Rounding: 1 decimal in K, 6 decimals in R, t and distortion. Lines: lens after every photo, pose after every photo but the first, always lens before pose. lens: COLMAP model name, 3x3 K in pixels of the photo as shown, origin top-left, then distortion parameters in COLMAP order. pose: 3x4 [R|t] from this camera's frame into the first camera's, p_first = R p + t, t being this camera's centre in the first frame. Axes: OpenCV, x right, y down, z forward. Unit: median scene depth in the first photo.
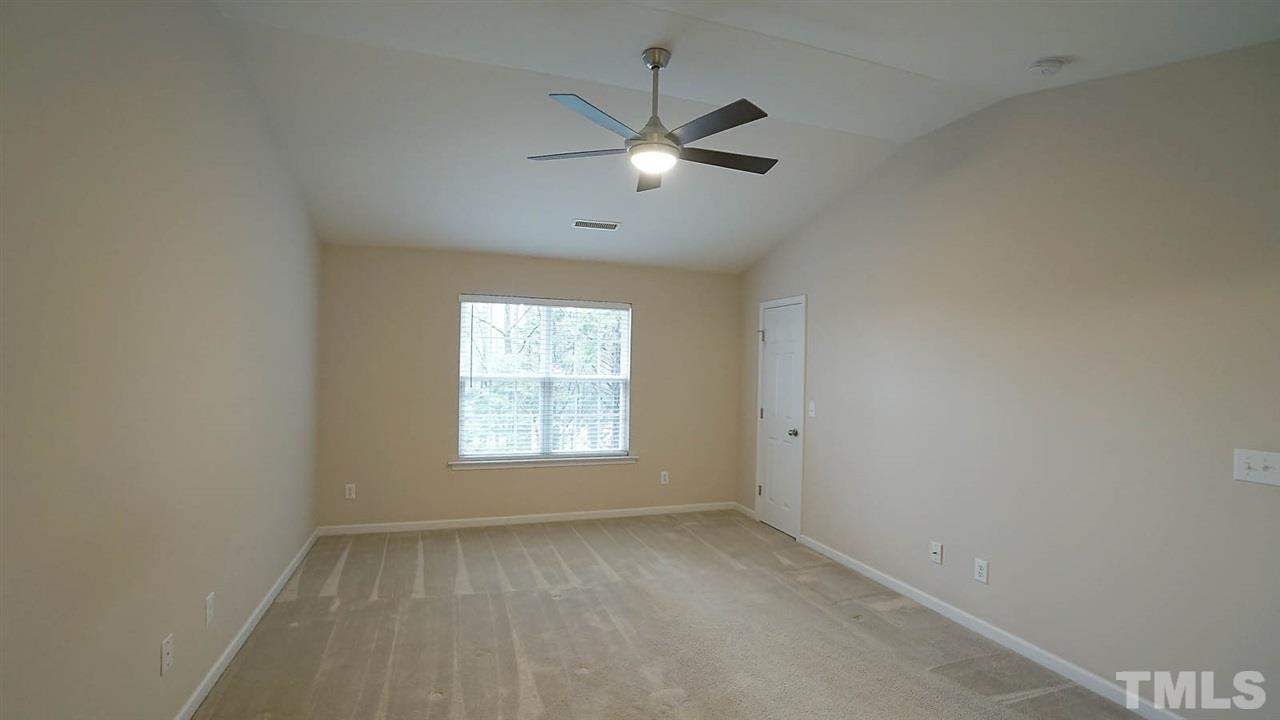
lens RADIAL K [[566.2, 0, 635.7], [0, 566.2, 365.0], [0, 0, 1]] dist [-0.066399, 0.026157]
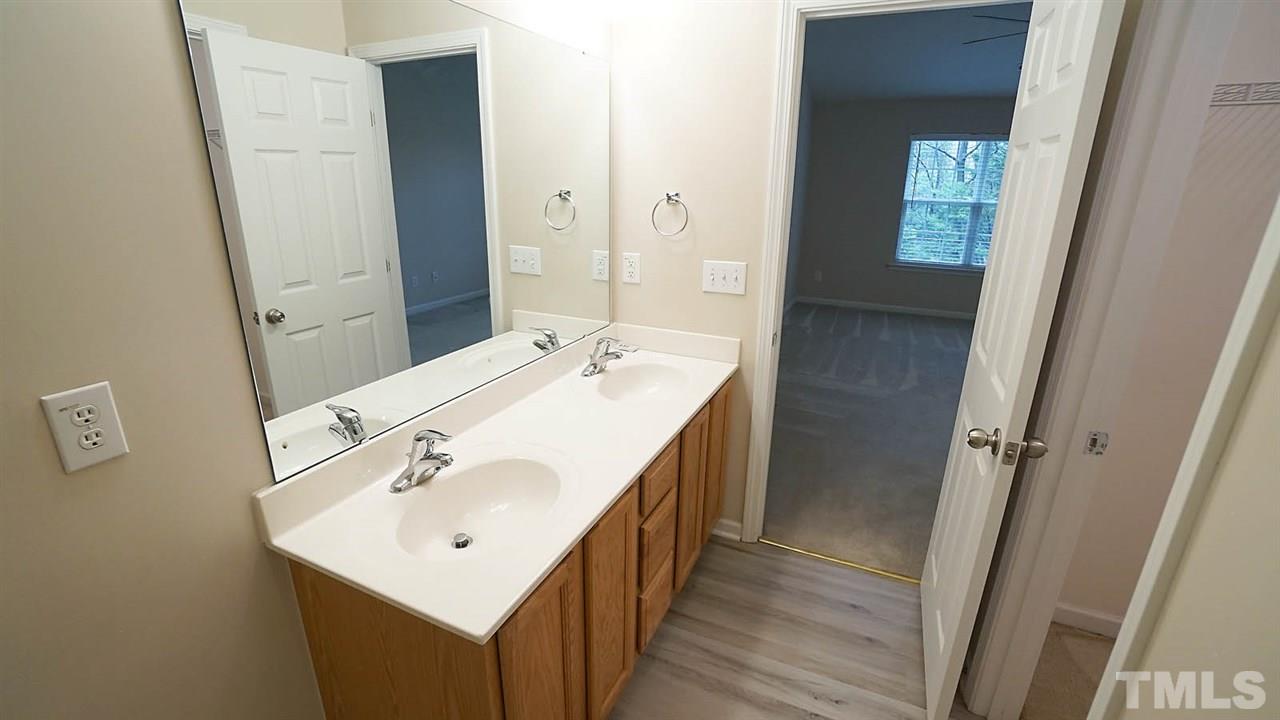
lens RADIAL K [[566.2, 0, 635.7], [0, 566.2, 365.0], [0, 0, 1]] dist [-0.066399, 0.026157]
pose [[0.728180, 0.202775, -0.654703, 0.166945], [-0.000220, 0.955302, 0.295632, 0.005616], [0.685386, -0.215130, 0.695676, -0.436817]]
